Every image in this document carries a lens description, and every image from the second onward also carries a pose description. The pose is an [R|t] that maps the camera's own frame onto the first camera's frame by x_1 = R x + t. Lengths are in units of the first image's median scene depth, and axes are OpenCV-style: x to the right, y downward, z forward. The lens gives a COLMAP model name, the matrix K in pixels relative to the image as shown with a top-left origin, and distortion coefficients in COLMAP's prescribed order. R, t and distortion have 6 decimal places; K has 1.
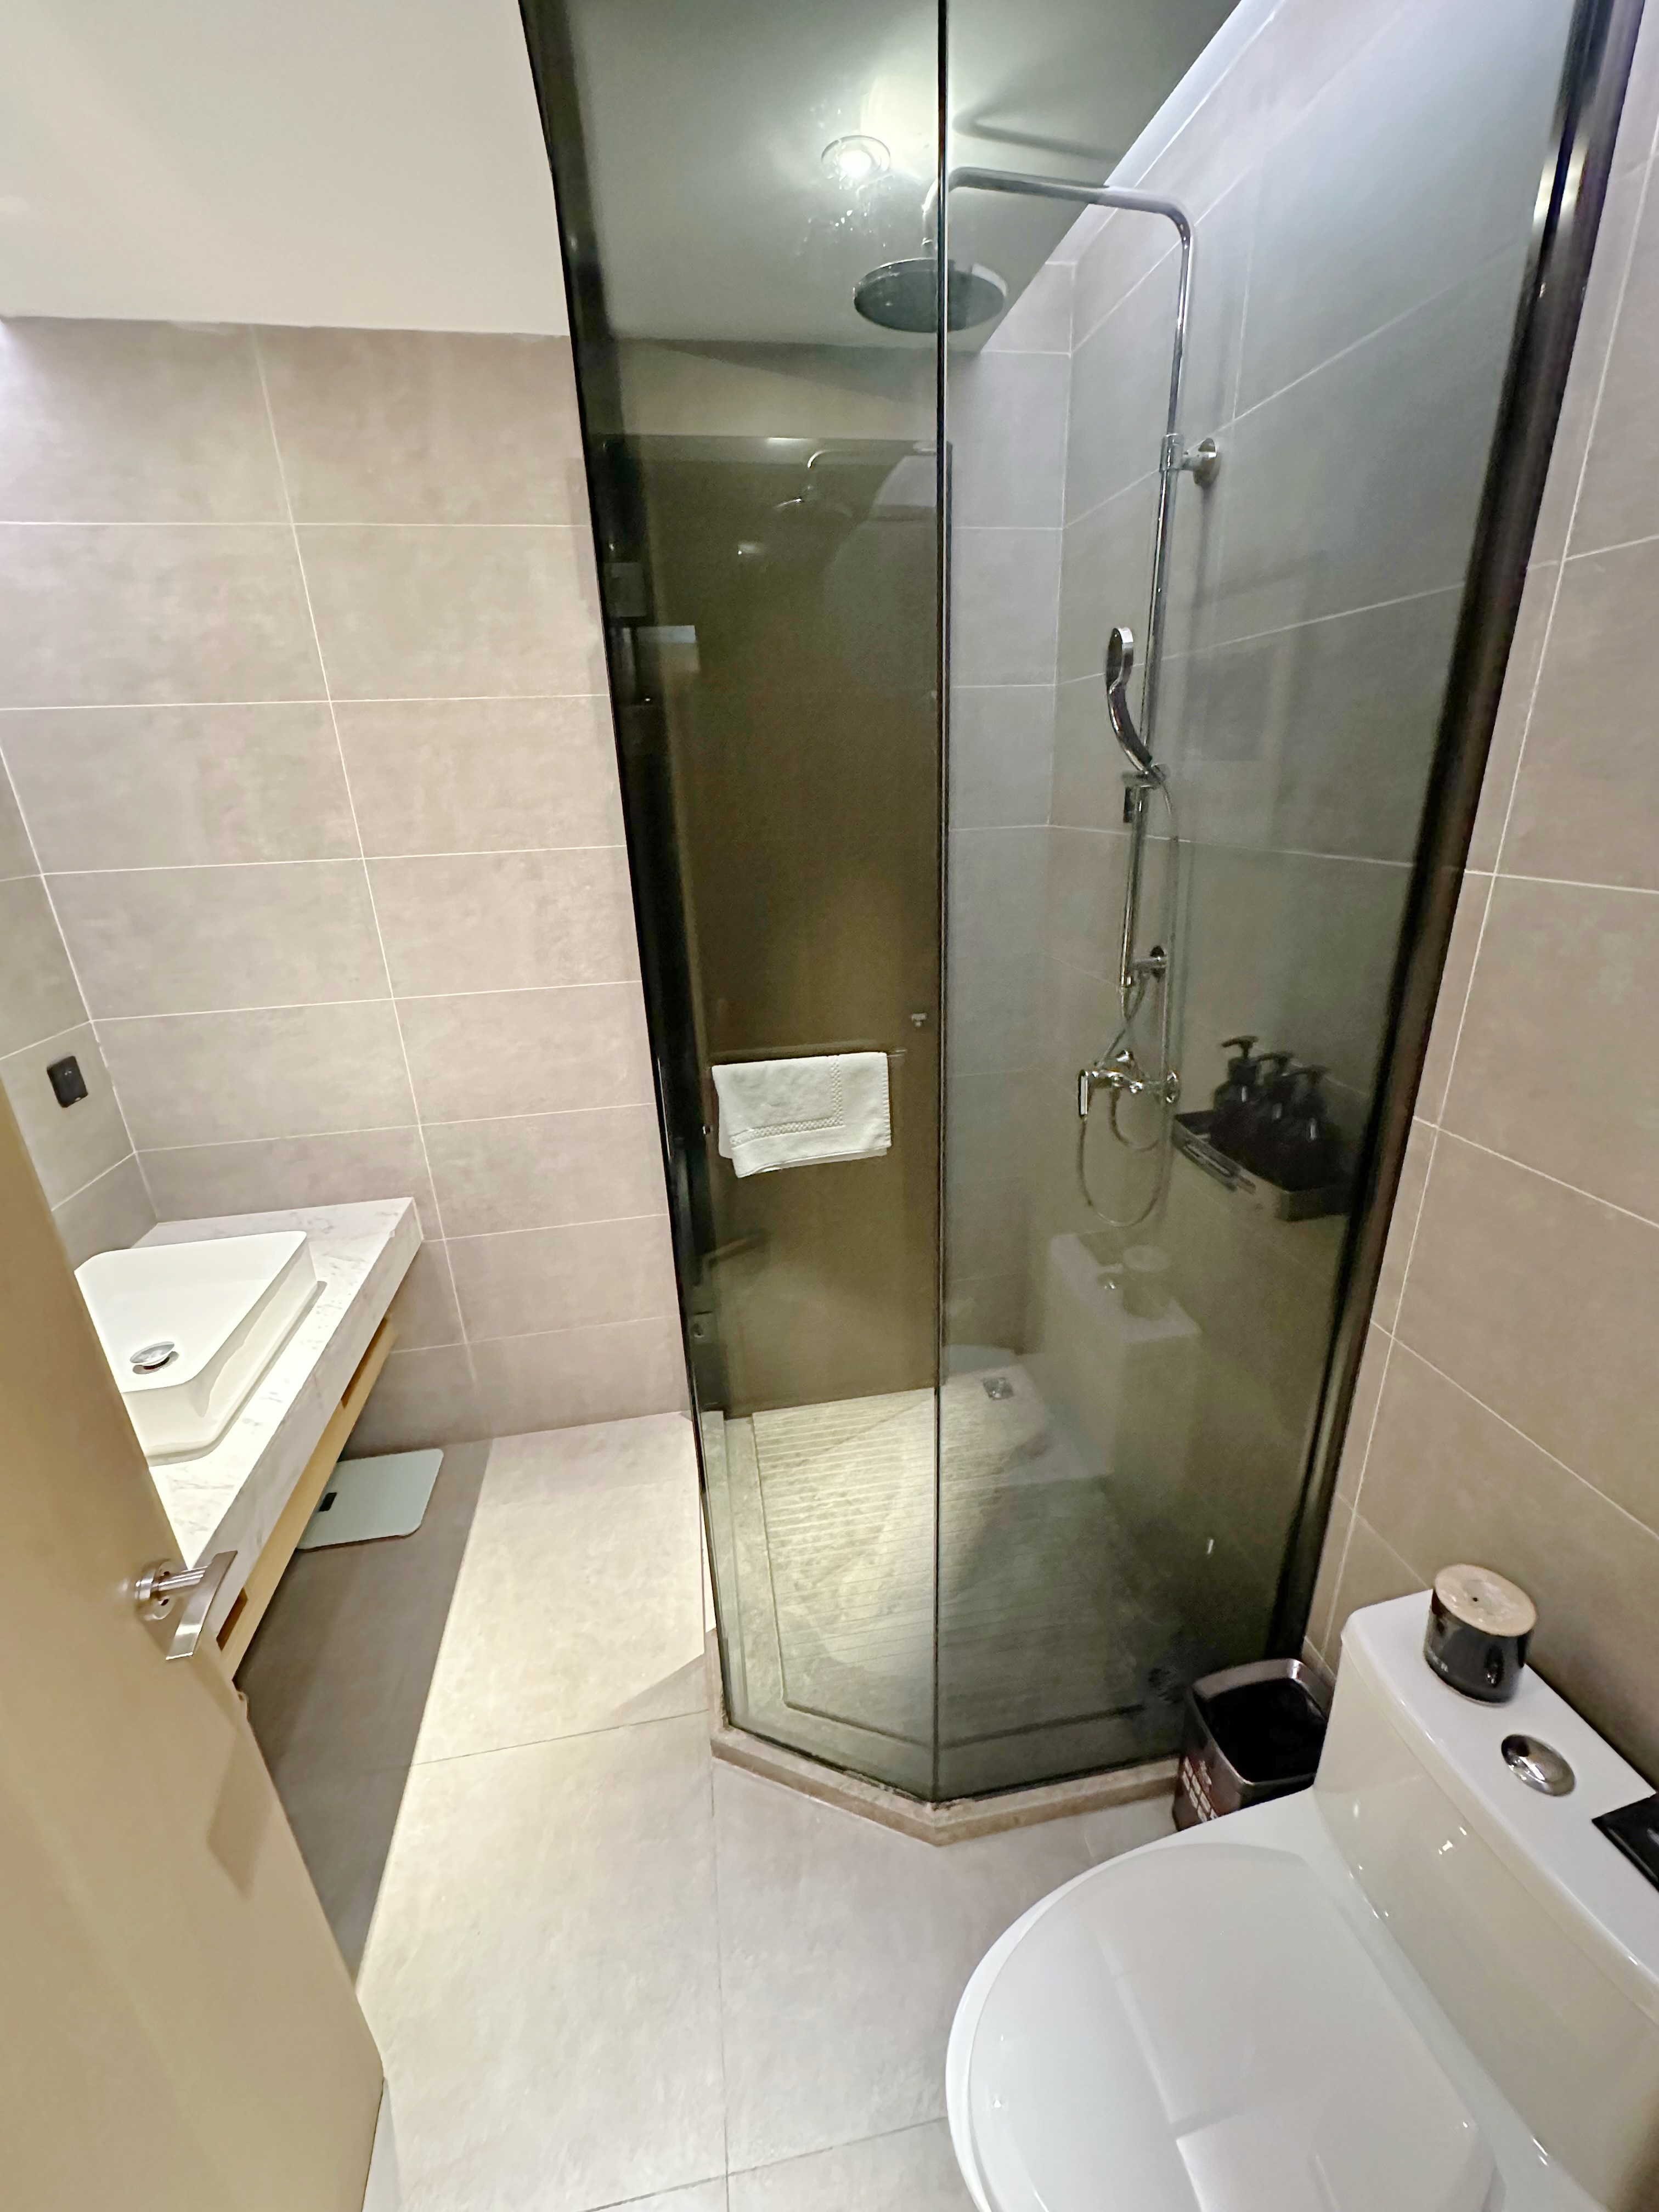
lens RADIAL K [[883.9, 0, 834.1], [0, 883.9, 1108.6], [0, 0, 1]] dist [0.001530, 0.000100]
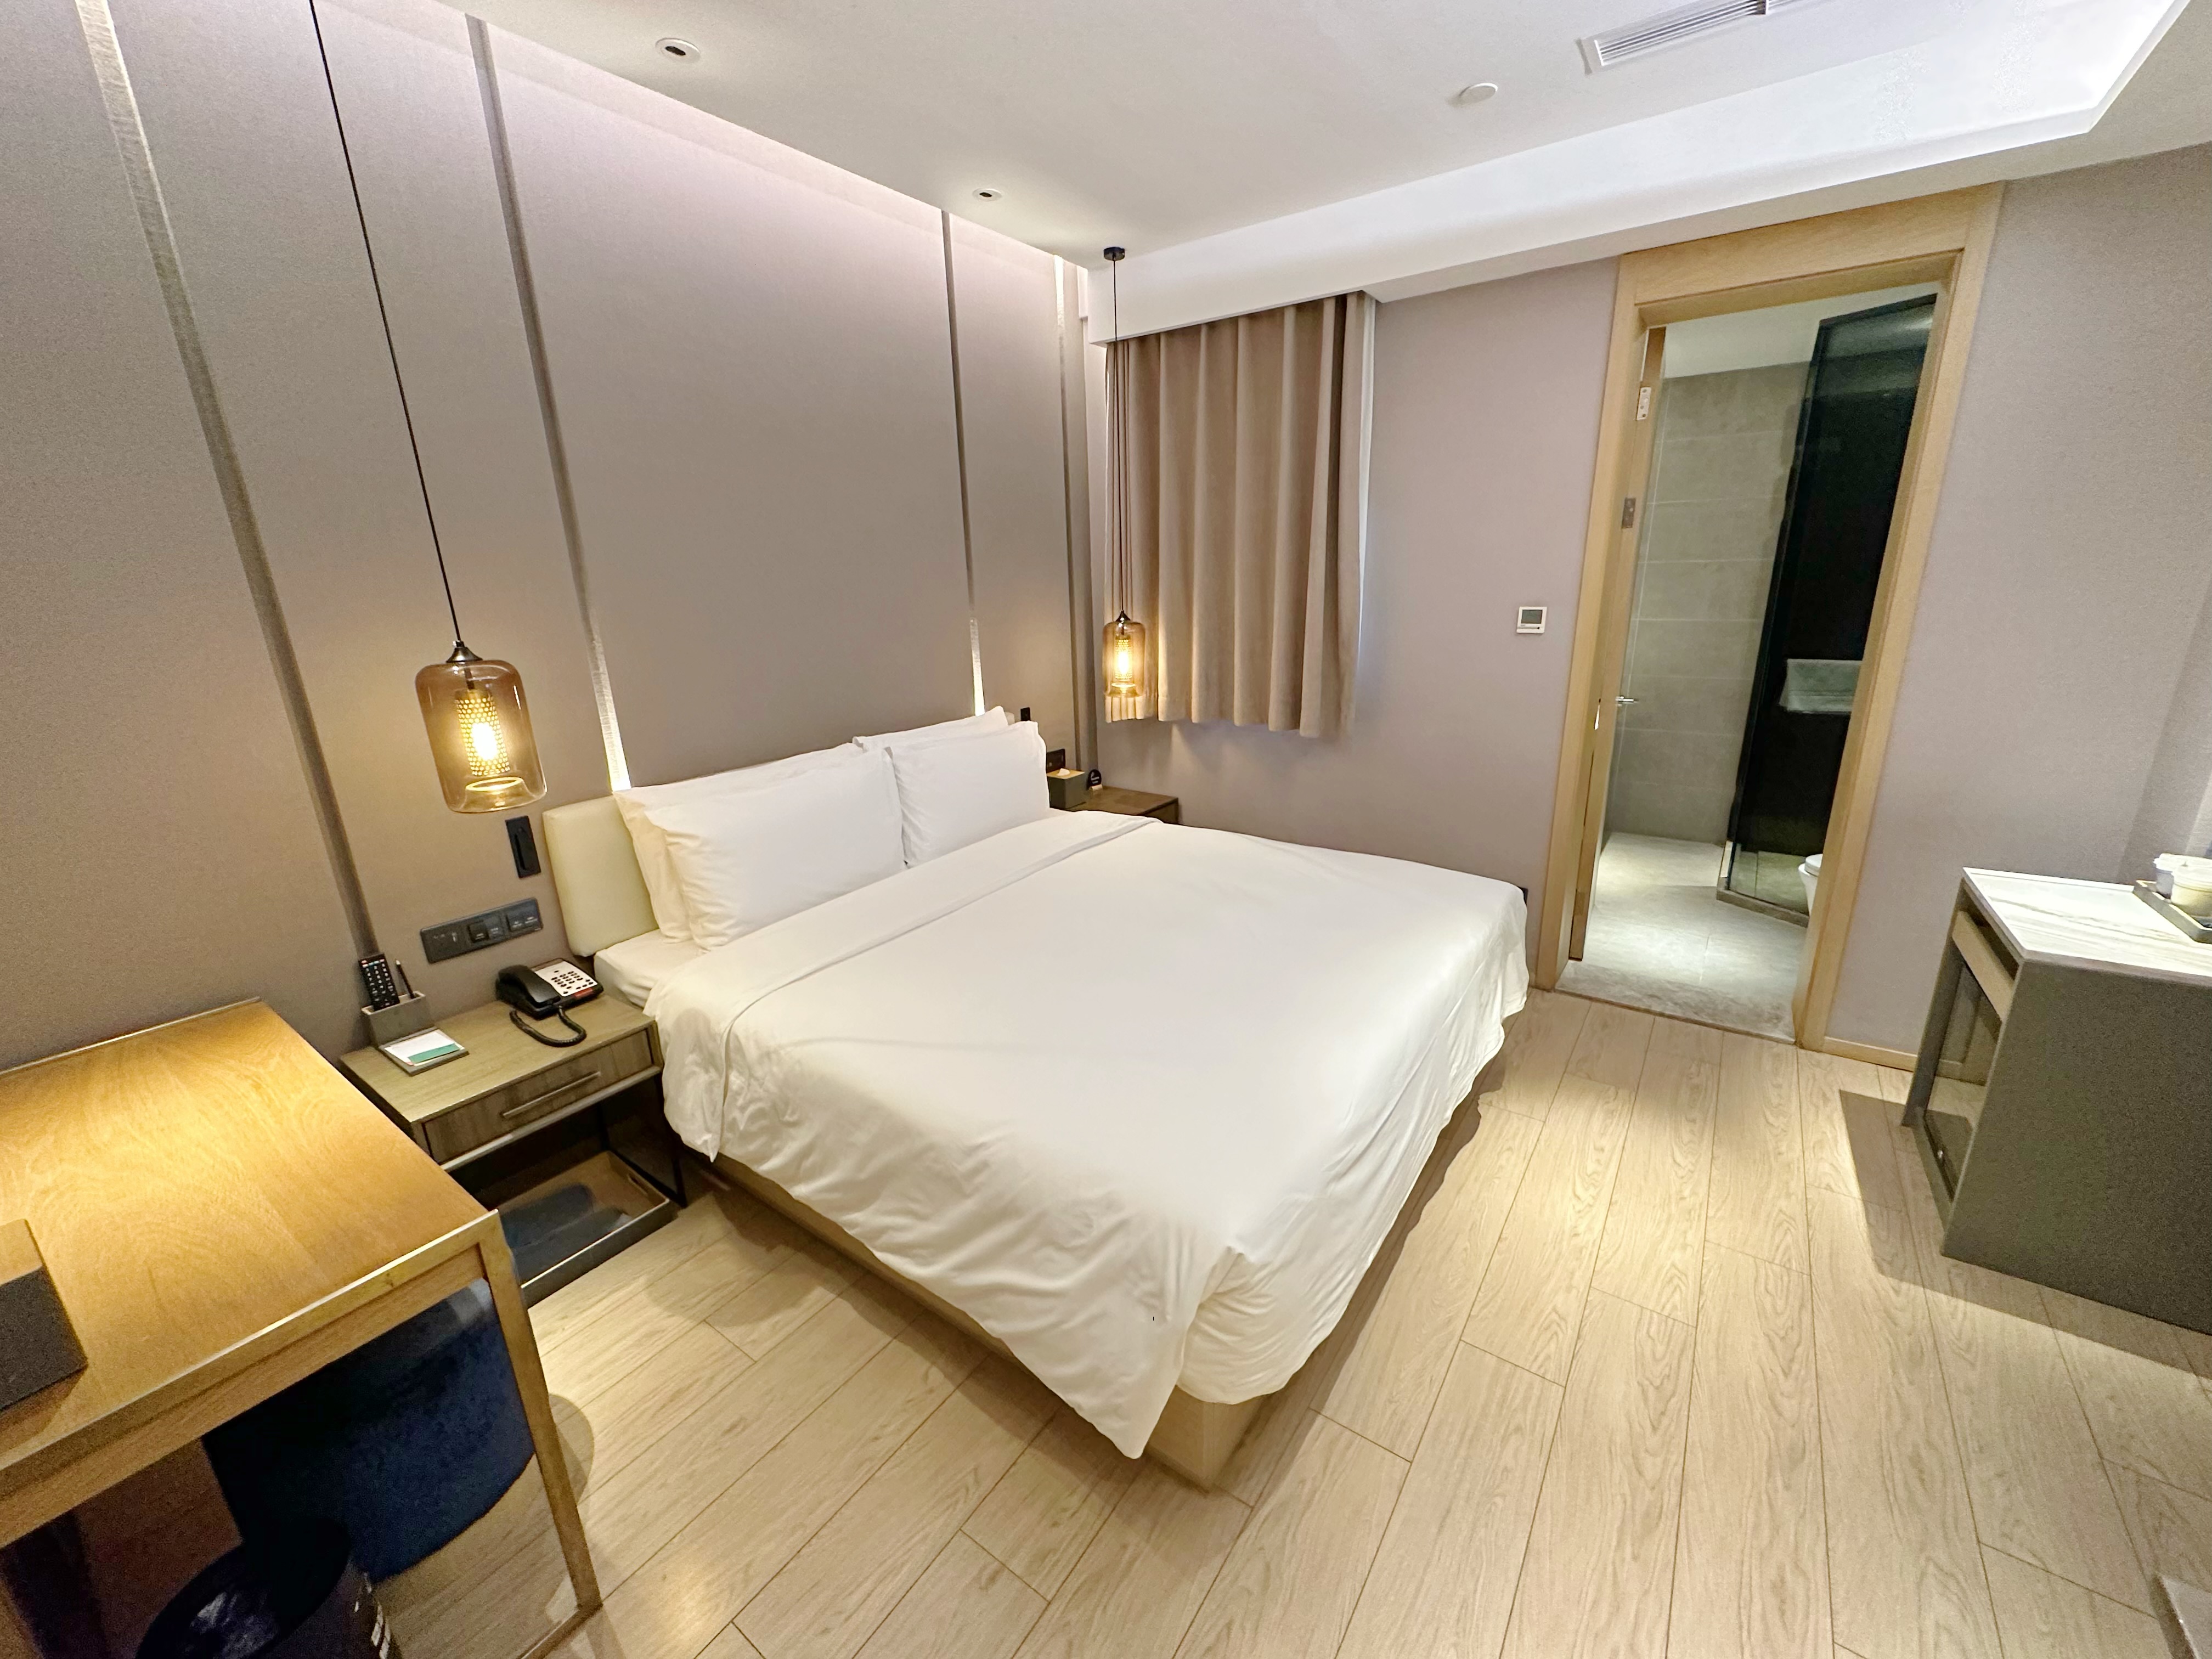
lens RADIAL K [[883.9, 0, 1109.5], [0, 883.9, 833.0], [0, 0, 1]] dist [0.001530, 0.000100]
pose [[0.700559, 0.216150, -0.680071, 0.262889], [-0.242092, 0.968492, 0.058436, 0.636463], [0.671274, 0.123702, 0.730814, -1.648570]]
